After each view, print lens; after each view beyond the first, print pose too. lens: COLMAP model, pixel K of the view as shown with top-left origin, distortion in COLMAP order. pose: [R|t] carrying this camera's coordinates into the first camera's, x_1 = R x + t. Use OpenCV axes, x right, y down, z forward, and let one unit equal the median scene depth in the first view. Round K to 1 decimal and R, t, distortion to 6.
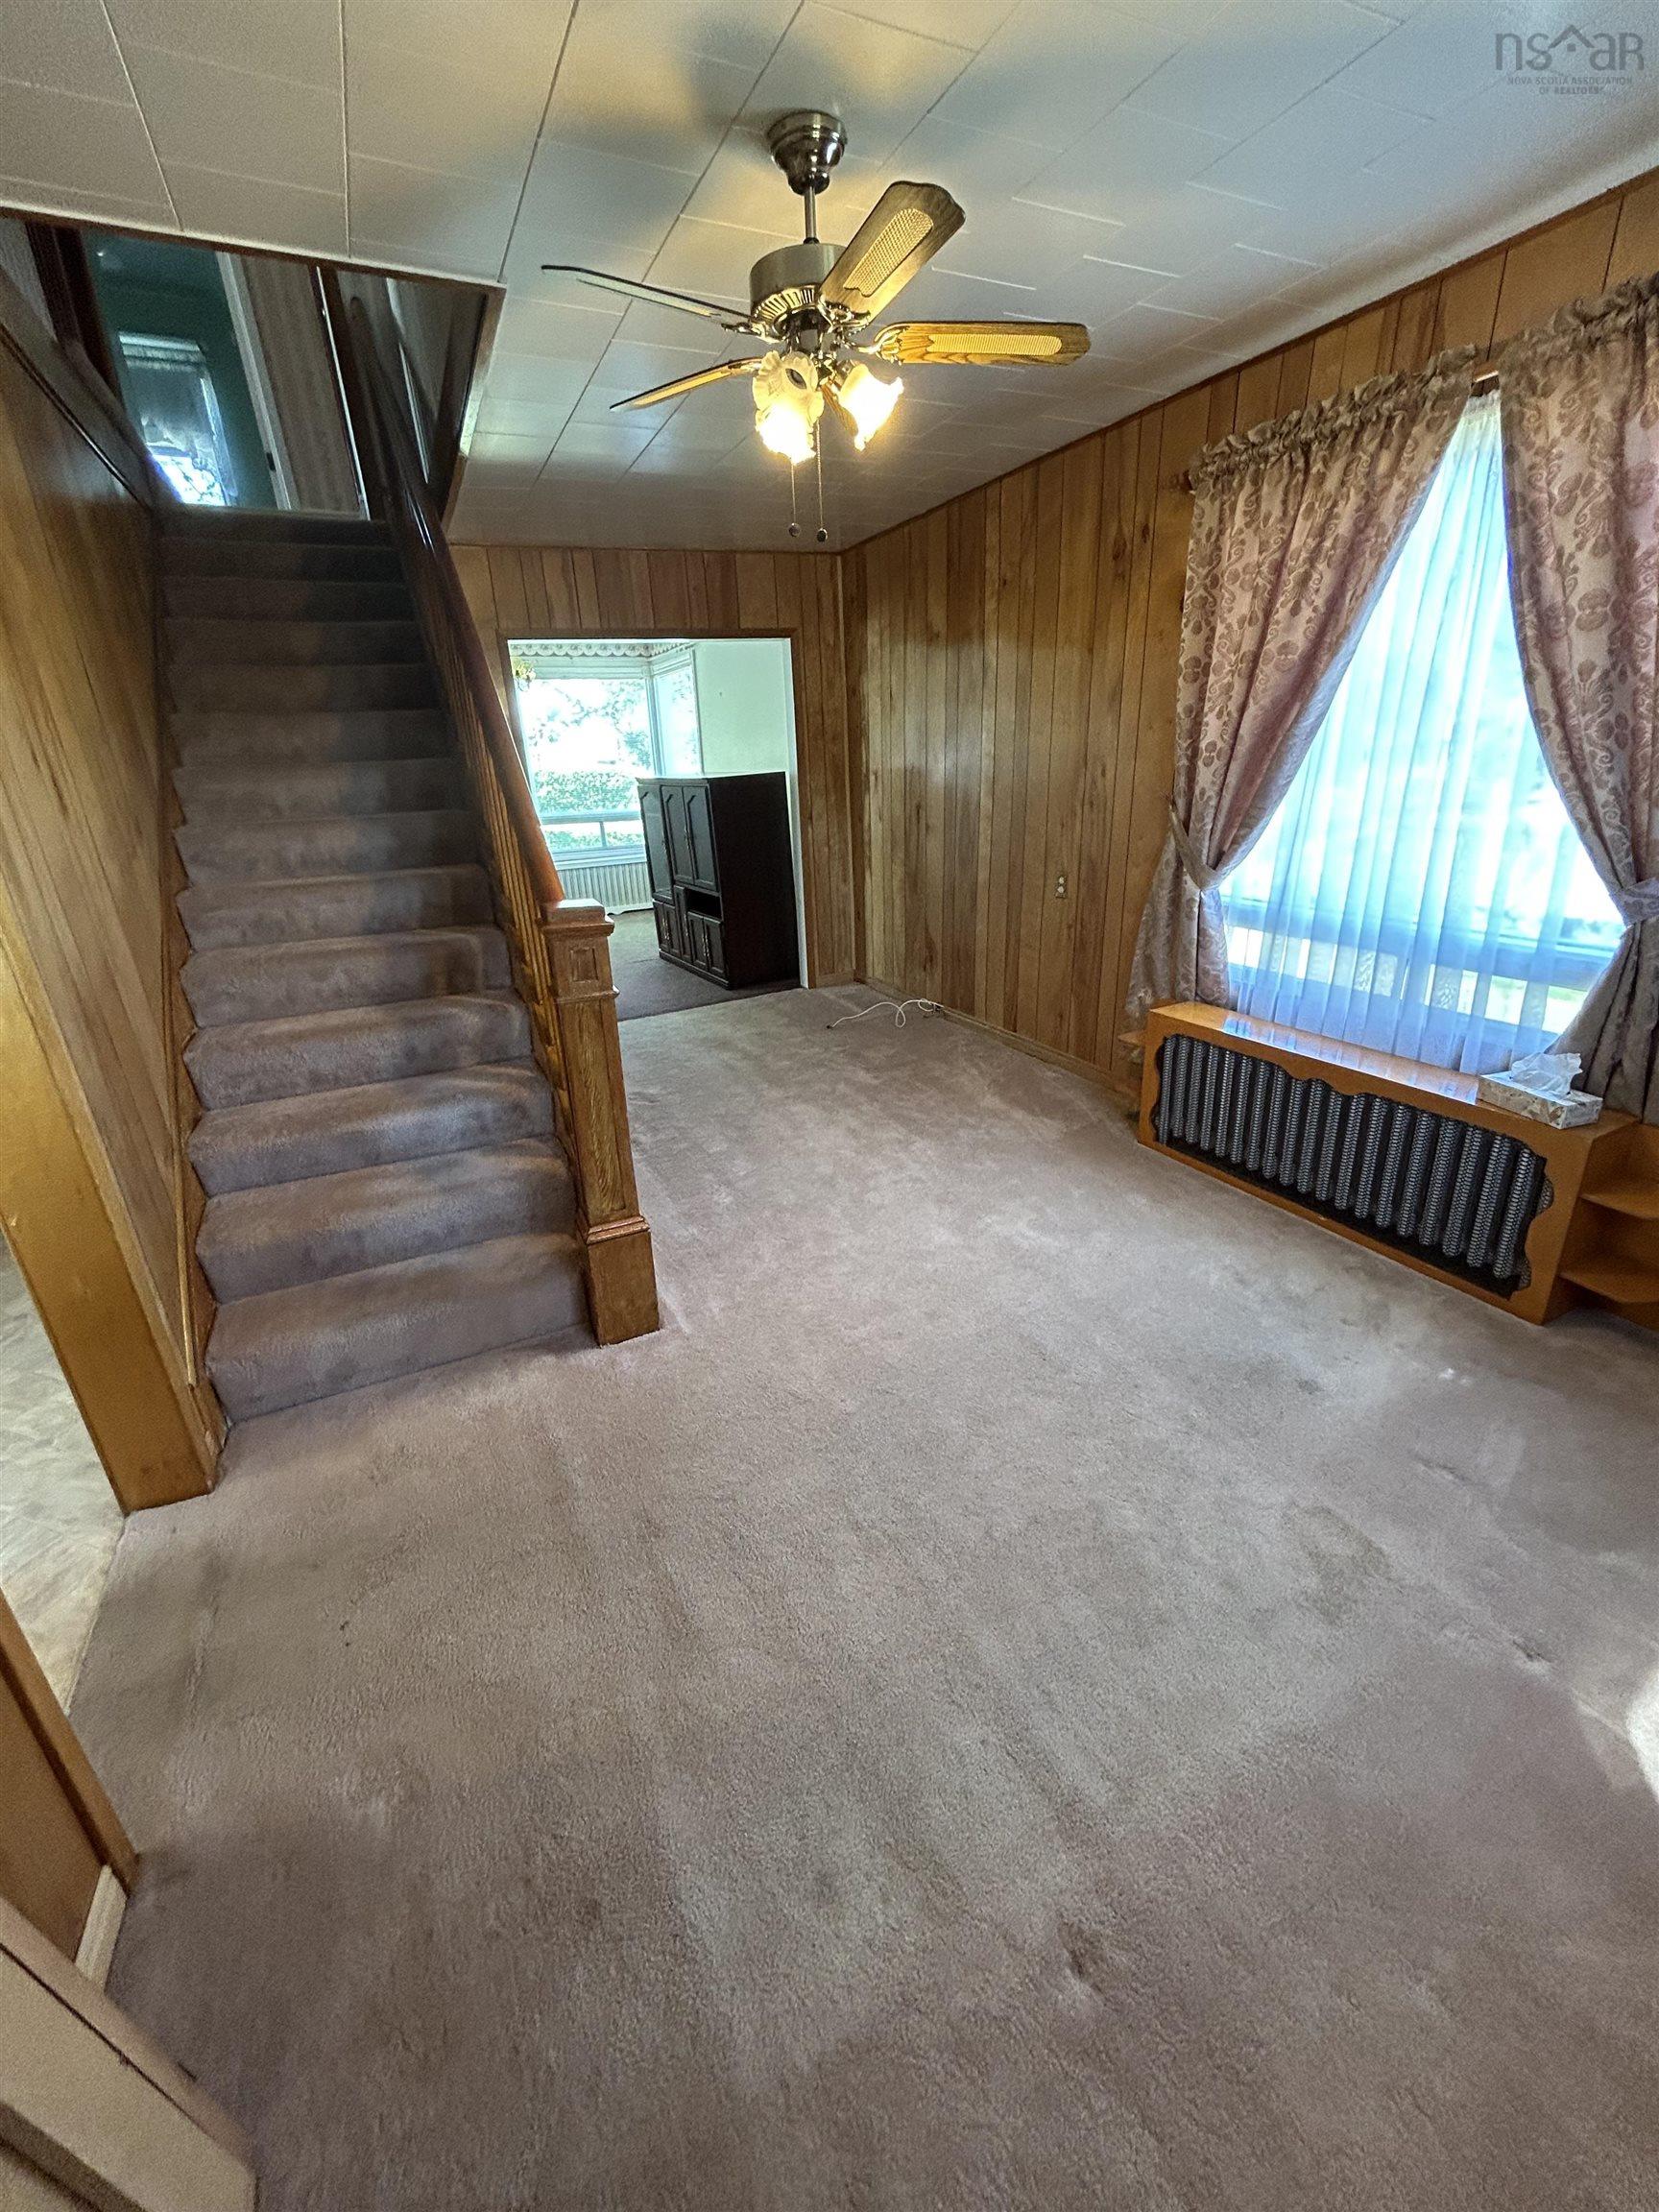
lens RADIAL K [[890.1, 0, 838.1], [0, 890.1, 1101.9], [0, 0, 1]] dist [-0.002352, 0.000607]
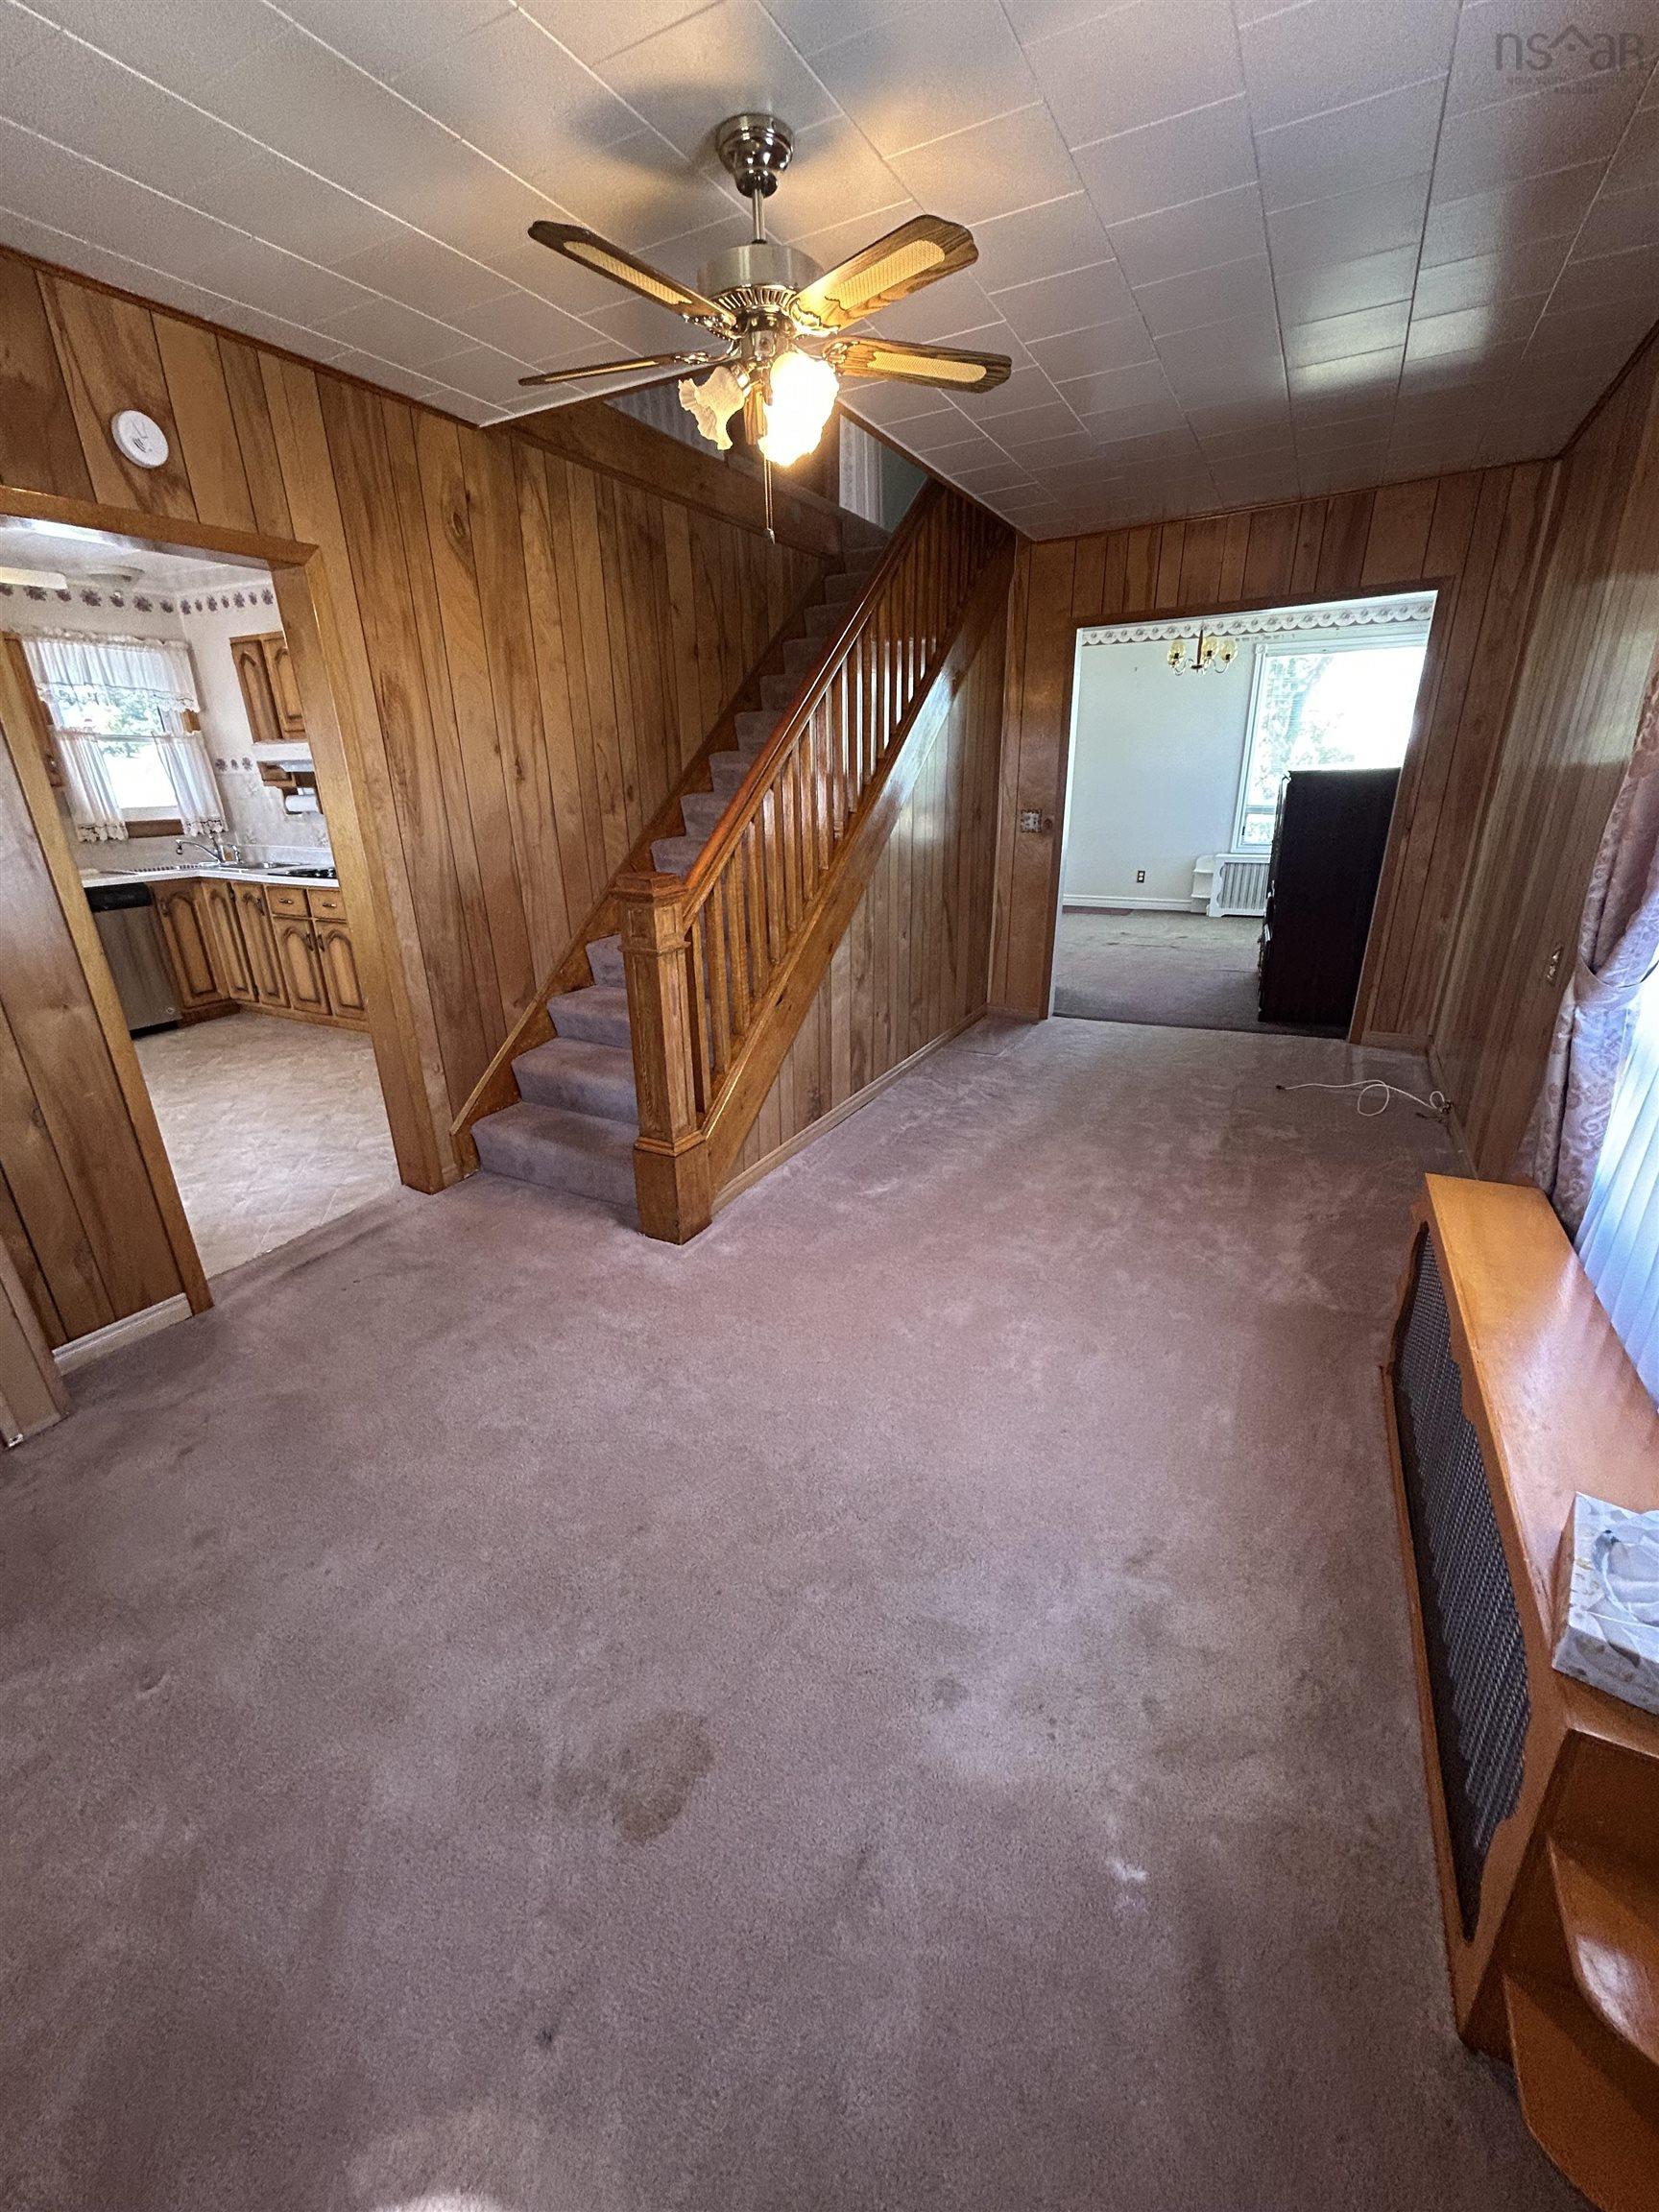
lens RADIAL K [[890.1, 0, 835.8], [0, 890.1, 1103.4], [0, 0, 1]] dist [-0.002352, 0.000607]
pose [[0.588983, 0.312686, -0.745203, 0.481653], [-0.295094, 0.941654, 0.161884, -0.111388], [0.752342, 0.124558, 0.646890, 0.244373]]
